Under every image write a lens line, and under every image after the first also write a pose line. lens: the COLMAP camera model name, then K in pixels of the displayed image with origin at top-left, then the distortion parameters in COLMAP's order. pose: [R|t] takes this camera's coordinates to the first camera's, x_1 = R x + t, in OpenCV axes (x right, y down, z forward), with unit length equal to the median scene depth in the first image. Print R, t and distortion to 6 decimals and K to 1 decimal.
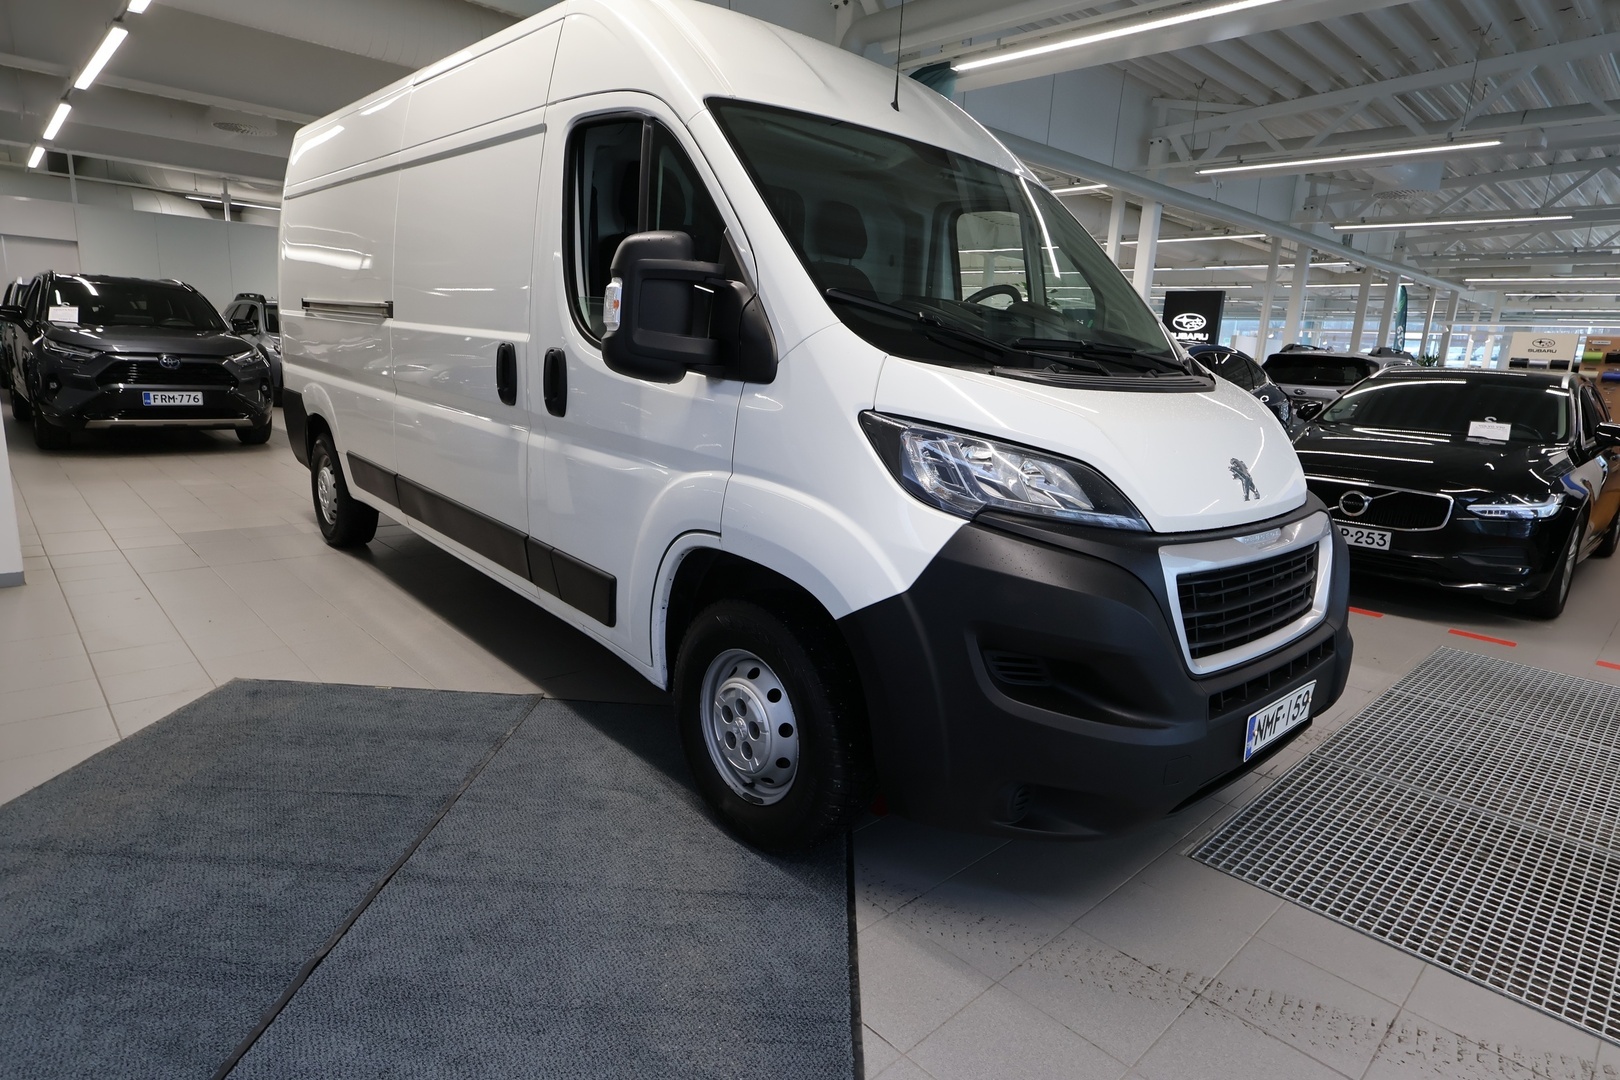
lens RADIAL K [[871.6, 0, 816.9], [0, 871.6, 537.8], [0, 0, 1]] dist [0.021452, -0.014341]
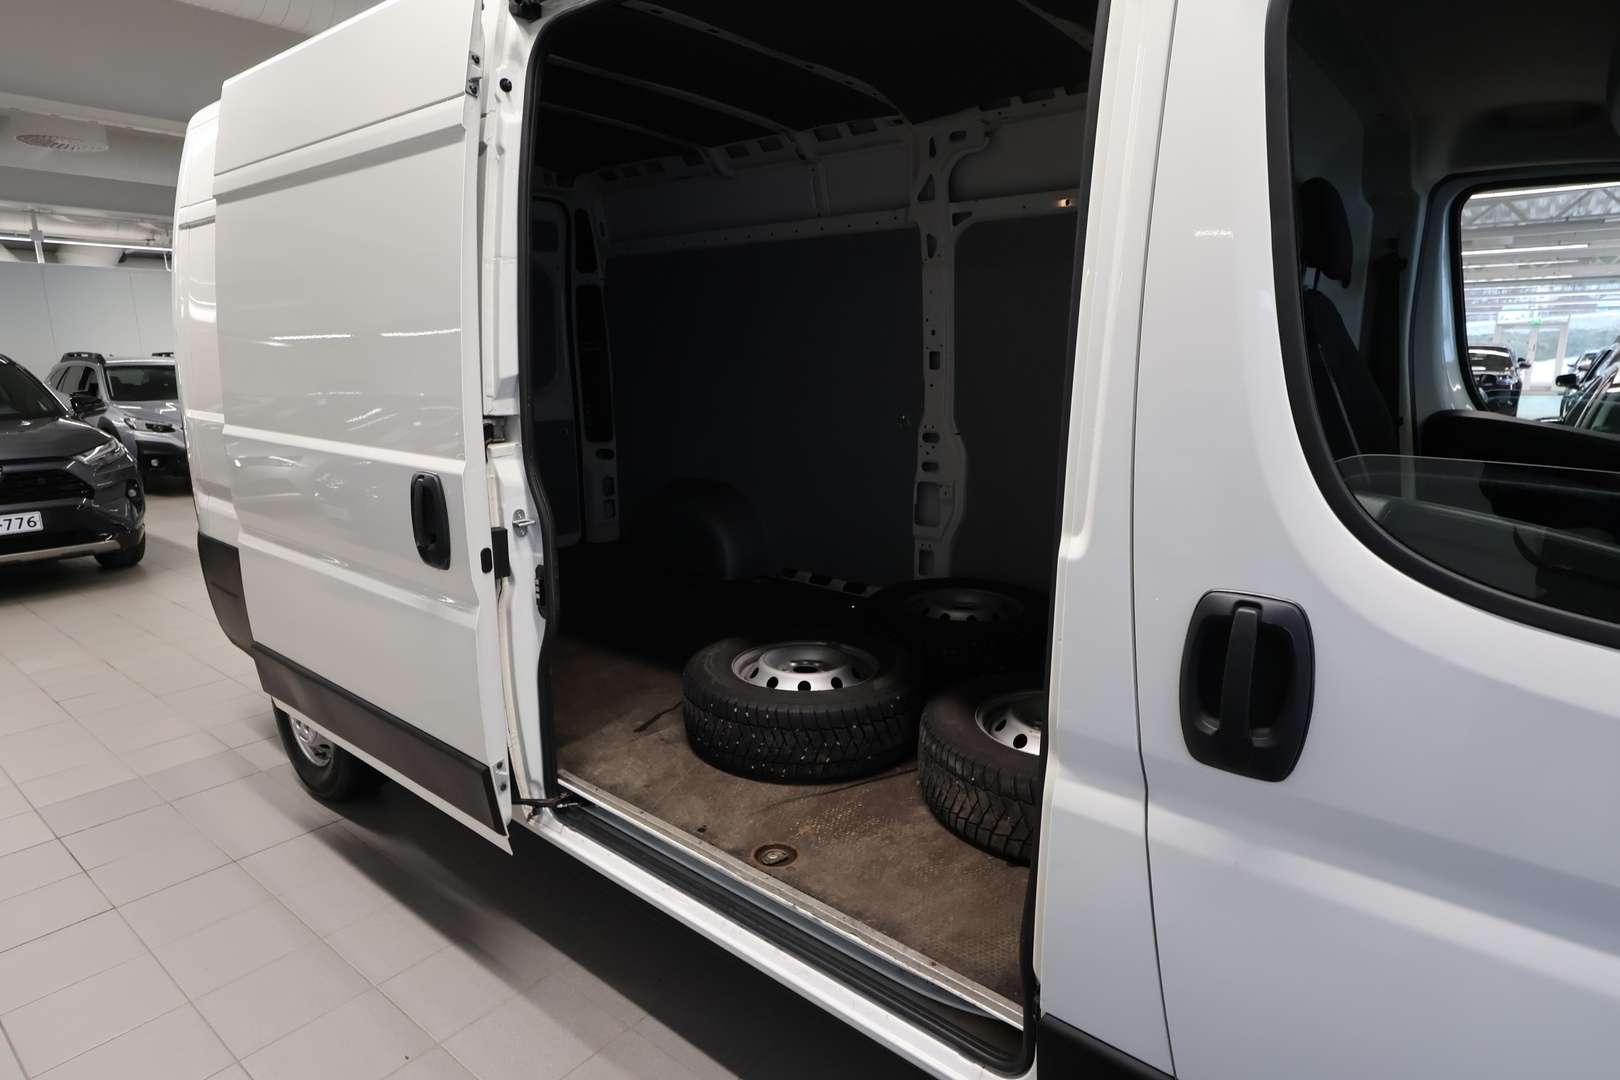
lens RADIAL K [[871.6, 0, 816.9], [0, 871.6, 537.8], [0, 0, 1]] dist [0.021452, -0.014341]
pose [[0.988275, -0.093088, 0.121028, -0.161137], [0.093596, 0.995609, 0.001488, -0.080849], [-0.120635, 0.009857, 0.992648, 0.212326]]
